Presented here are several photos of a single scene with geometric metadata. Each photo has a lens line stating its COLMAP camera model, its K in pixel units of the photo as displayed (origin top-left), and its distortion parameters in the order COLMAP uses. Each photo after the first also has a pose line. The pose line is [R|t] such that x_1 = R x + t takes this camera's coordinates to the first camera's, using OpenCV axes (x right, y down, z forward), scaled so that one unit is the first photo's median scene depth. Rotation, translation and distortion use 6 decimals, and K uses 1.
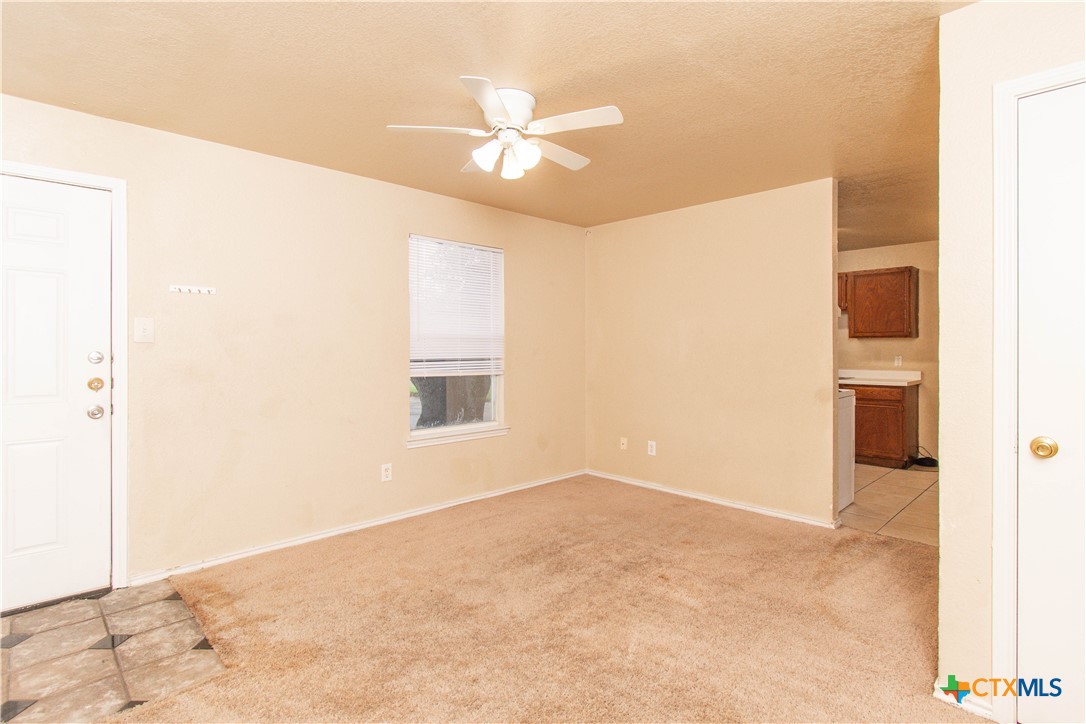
lens RADIAL K [[535.6, 0, 546.2], [0, 535.6, 346.4], [0, 0, 1]] dist [-0.000592, -0.000282]
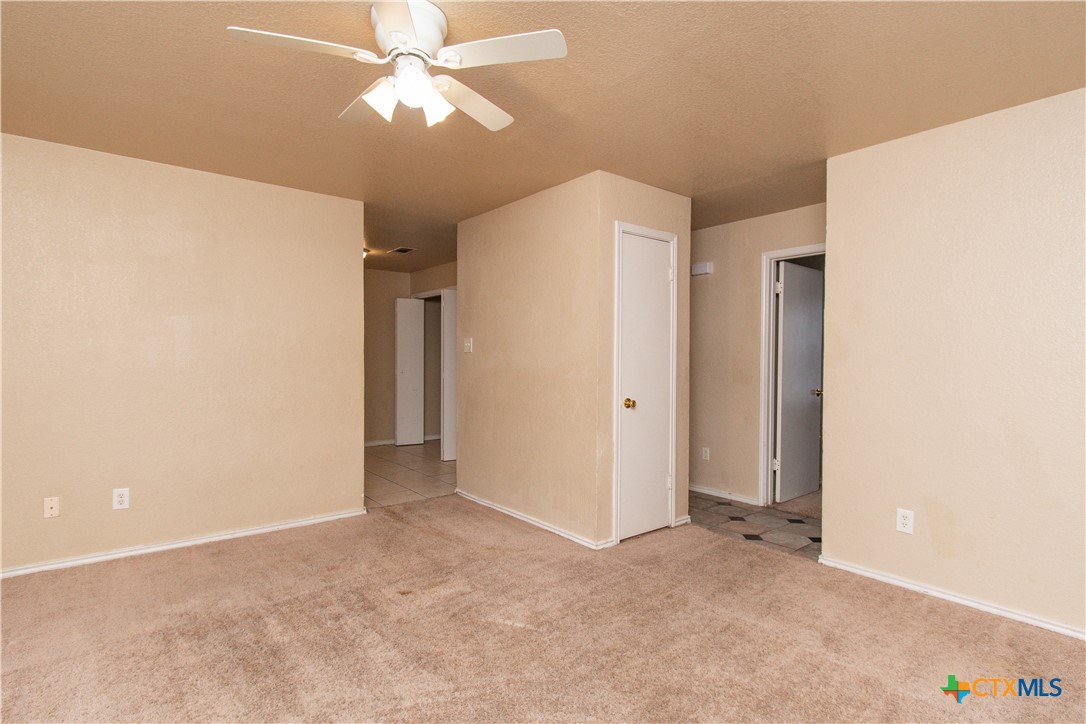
lens RADIAL K [[541.4, 0, 542.8], [0, 541.4, 373.8], [0, 0, 1]] dist [0.000478, 0.000095]
pose [[0.104702, -0.031281, 0.994012, -0.671062], [-0.004764, 0.999478, 0.031954, 0.015060], [-0.994492, -0.008081, 0.104498, 0.647100]]
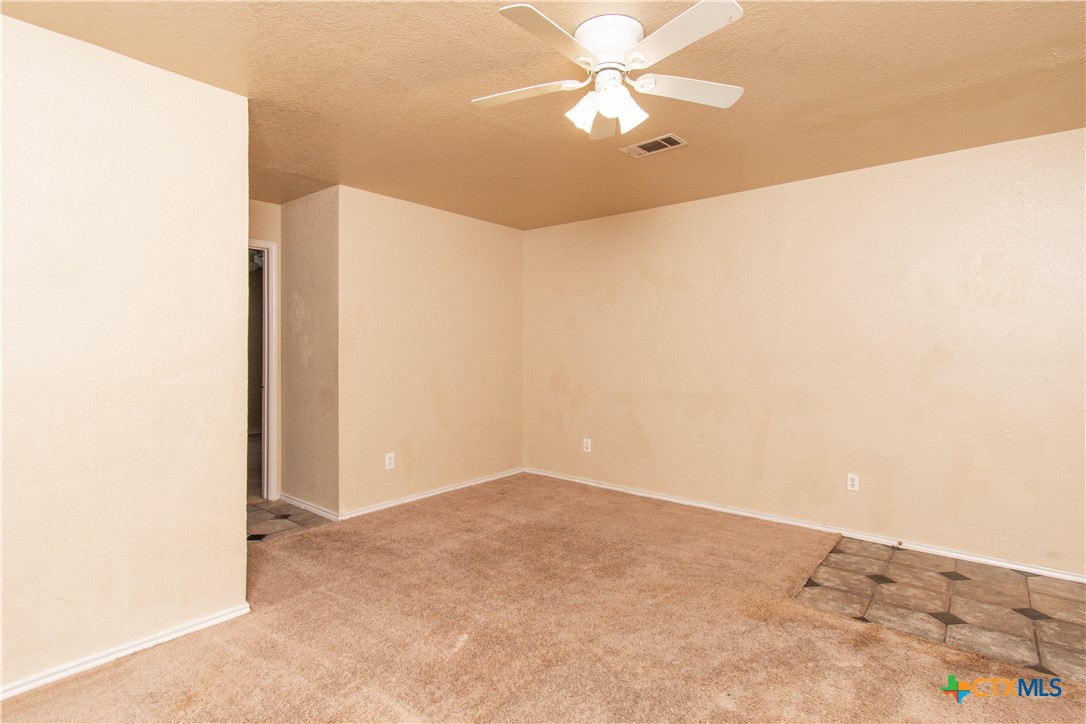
lens RADIAL K [[535.6, 0, 546.2], [0, 535.6, 346.4], [0, 0, 1]] dist [-0.000592, -0.000282]
pose [[-0.993166, -0.006423, -0.116535, 0.097071], [-0.005828, 0.999968, -0.005445, 0.008469], [0.116566, -0.004729, -0.993172, 1.534828]]
